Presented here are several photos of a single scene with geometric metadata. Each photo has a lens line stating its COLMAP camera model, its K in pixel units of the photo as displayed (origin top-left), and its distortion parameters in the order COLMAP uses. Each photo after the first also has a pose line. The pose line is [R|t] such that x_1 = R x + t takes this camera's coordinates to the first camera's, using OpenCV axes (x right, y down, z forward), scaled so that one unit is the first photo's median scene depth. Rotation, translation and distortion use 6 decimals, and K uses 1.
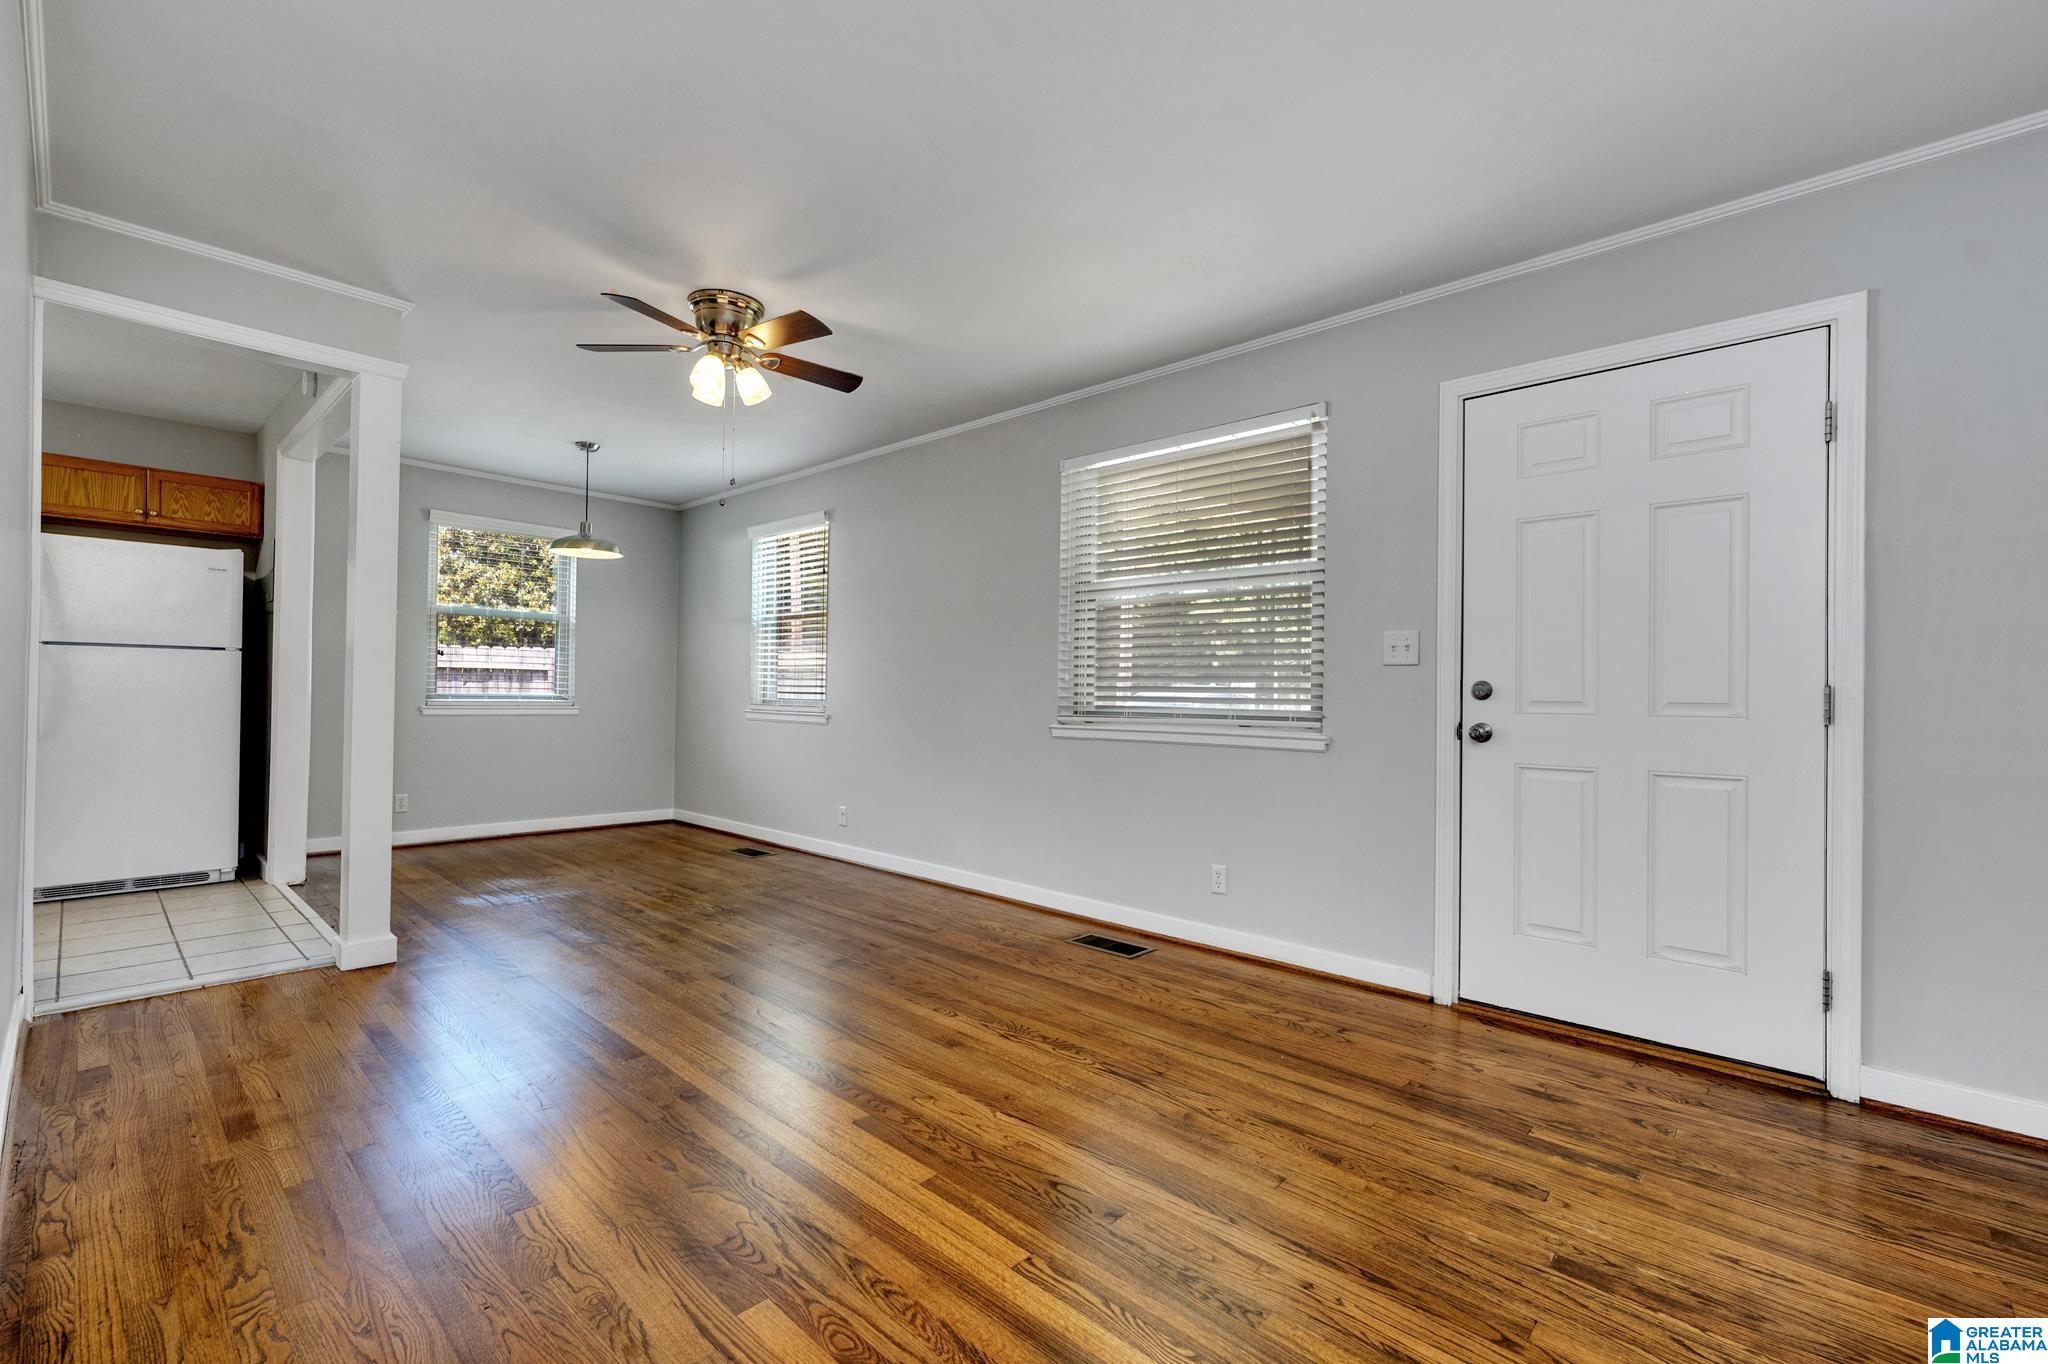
lens RADIAL K [[880.1, 0, 1024.0], [0, 880.1, 682.0], [0, 0, 1]] dist [0.003058, -0.000061]
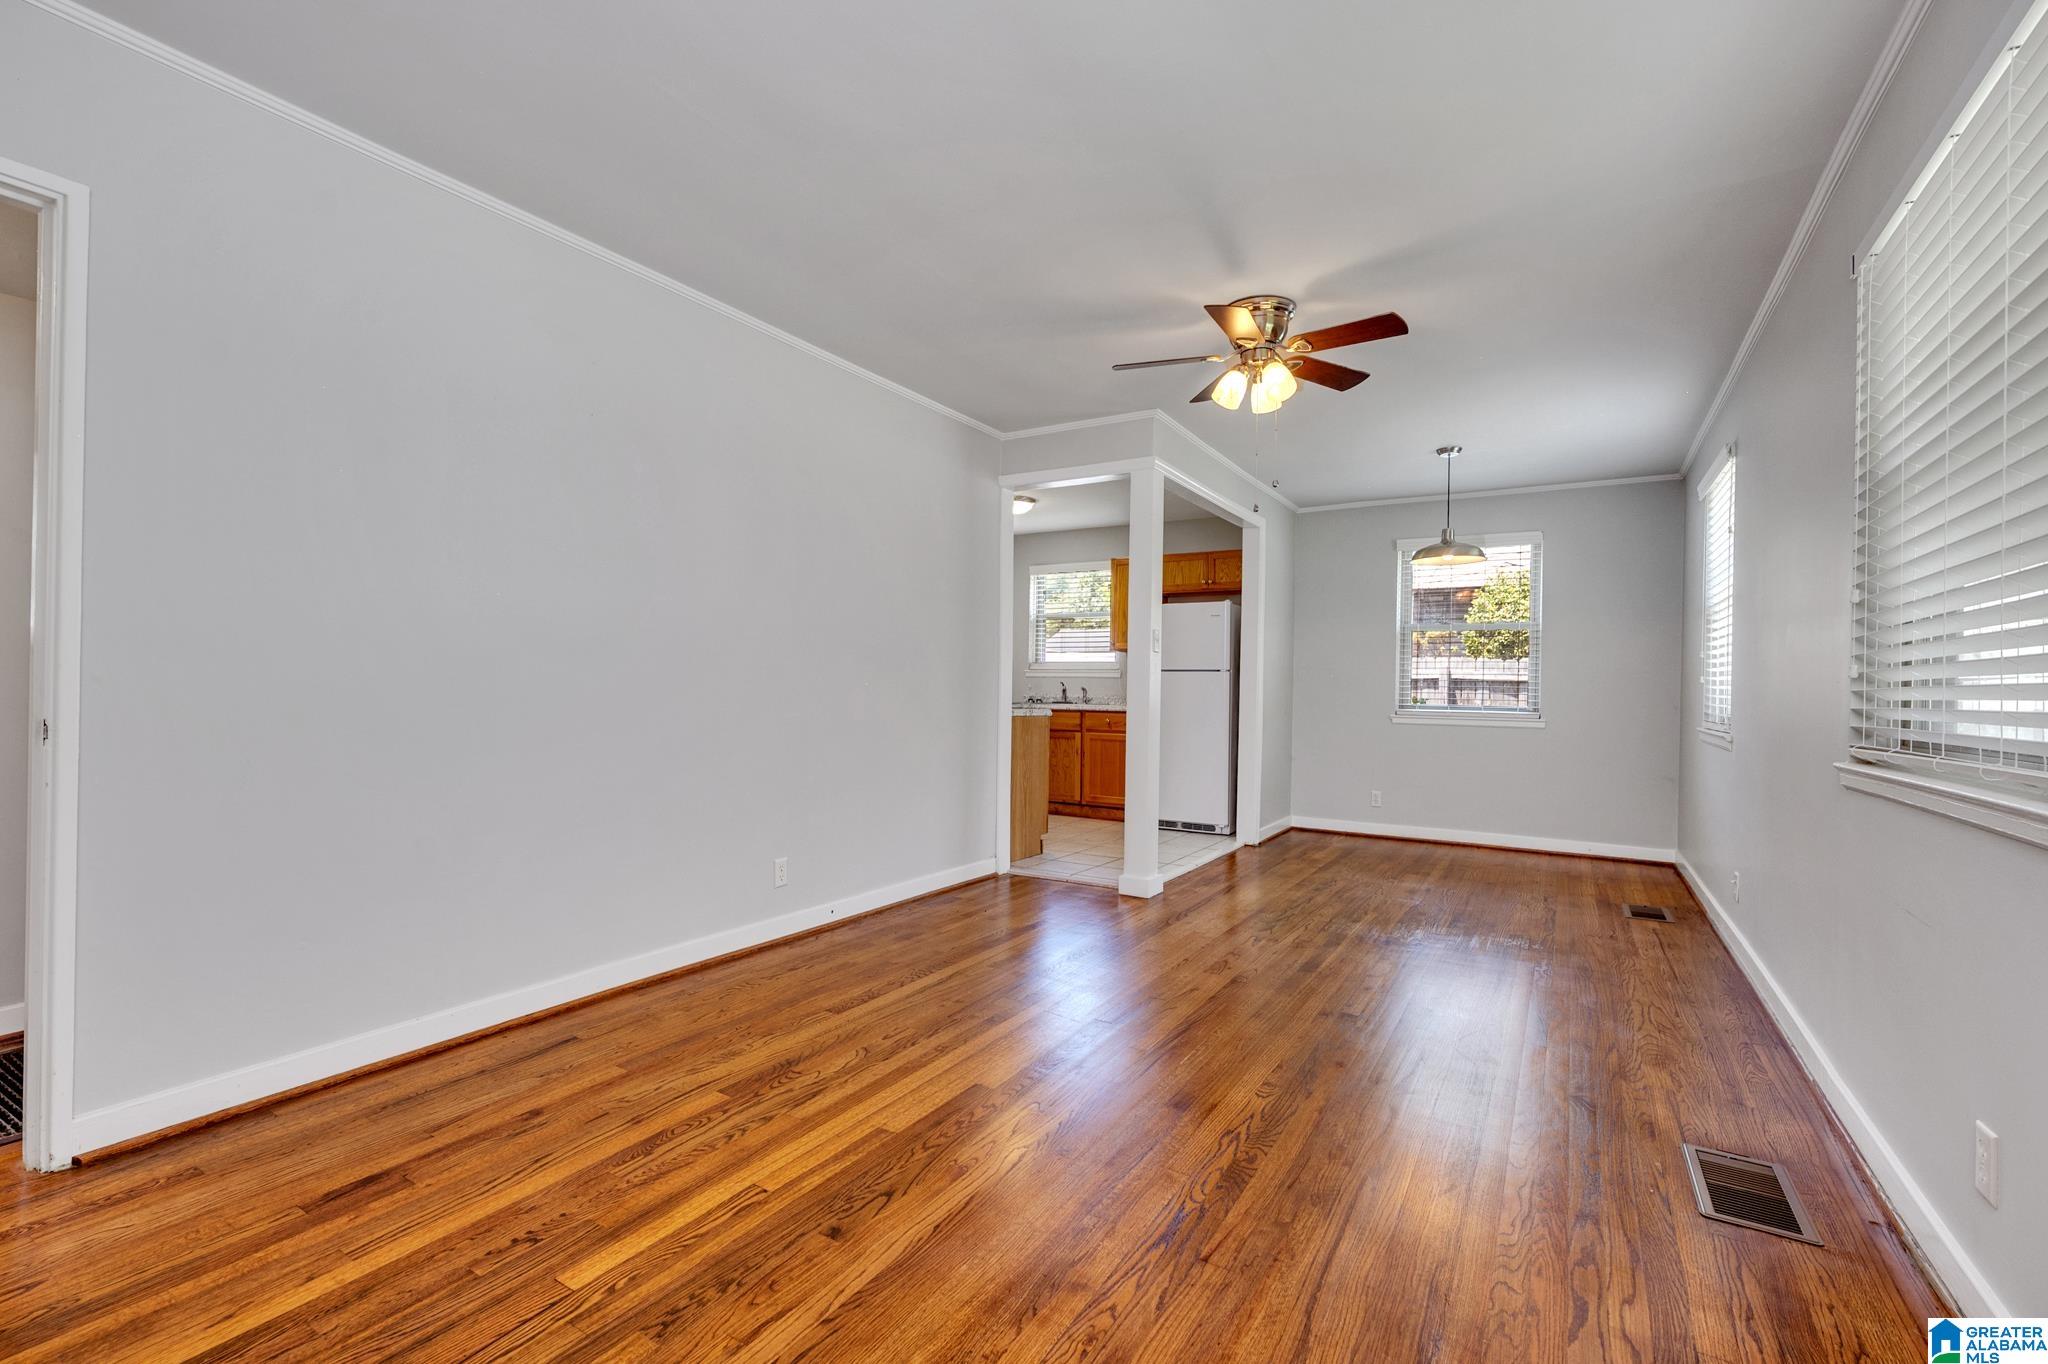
lens RADIAL K [[892.5, 0, 1024.0], [0, 892.5, 682.0], [0, 0, 1]] dist [0.009809, -0.000264]
pose [[0.196860, -0.022328, -0.980177, 0.615545], [0.003262, 0.999750, -0.022119, 0.016337], [0.980426, 0.001157, 0.196884, 0.560830]]
